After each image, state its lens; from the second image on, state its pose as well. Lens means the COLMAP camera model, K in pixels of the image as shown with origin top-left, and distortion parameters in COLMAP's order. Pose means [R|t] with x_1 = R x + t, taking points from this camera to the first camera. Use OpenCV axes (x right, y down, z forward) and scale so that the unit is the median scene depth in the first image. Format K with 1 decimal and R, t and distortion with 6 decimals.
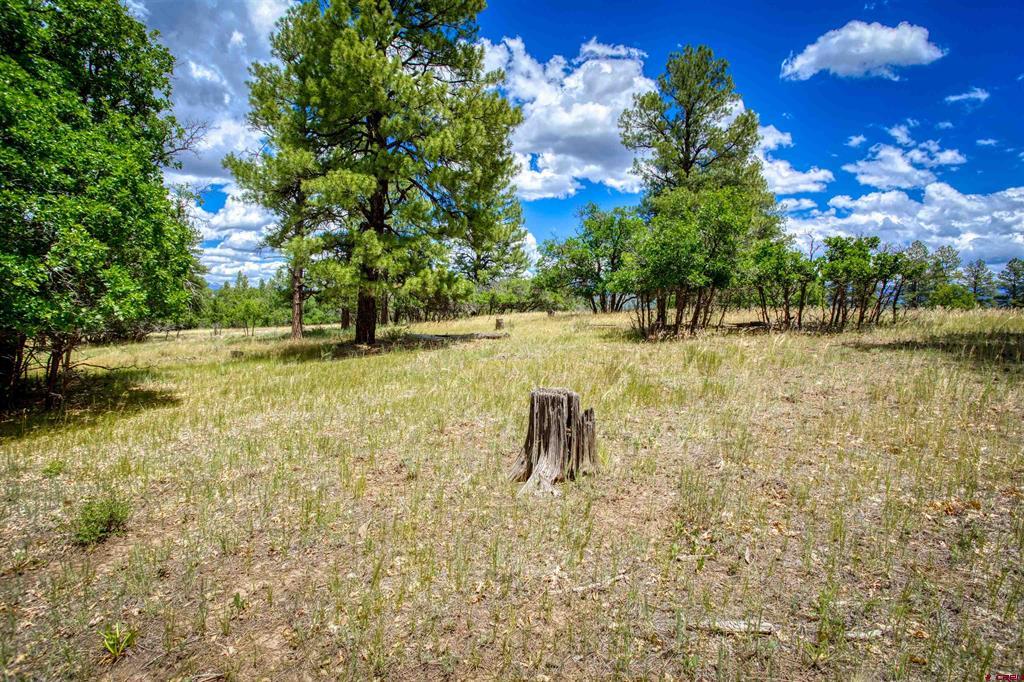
lens RADIAL K [[494.4, 0, 511.4], [0, 494.4, 346.6], [0, 0, 1]] dist [-0.104139, 0.047169]
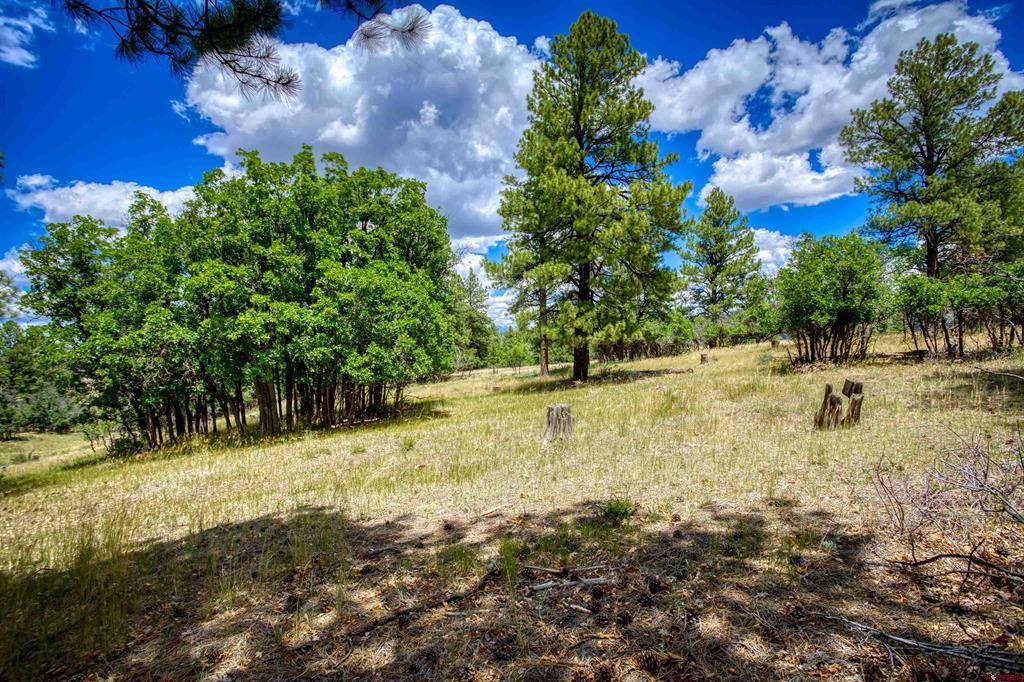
lens RADIAL K [[526.3, 0, 487.5], [0, 526.3, 339.7], [0, 0, 1]] dist [0.012347, 0.000070]
pose [[0.822918, -0.063649, -0.564583, 0.308430], [0.023081, 0.996630, -0.078715, -0.007920], [0.567690, 0.051745, 0.821614, -0.318454]]
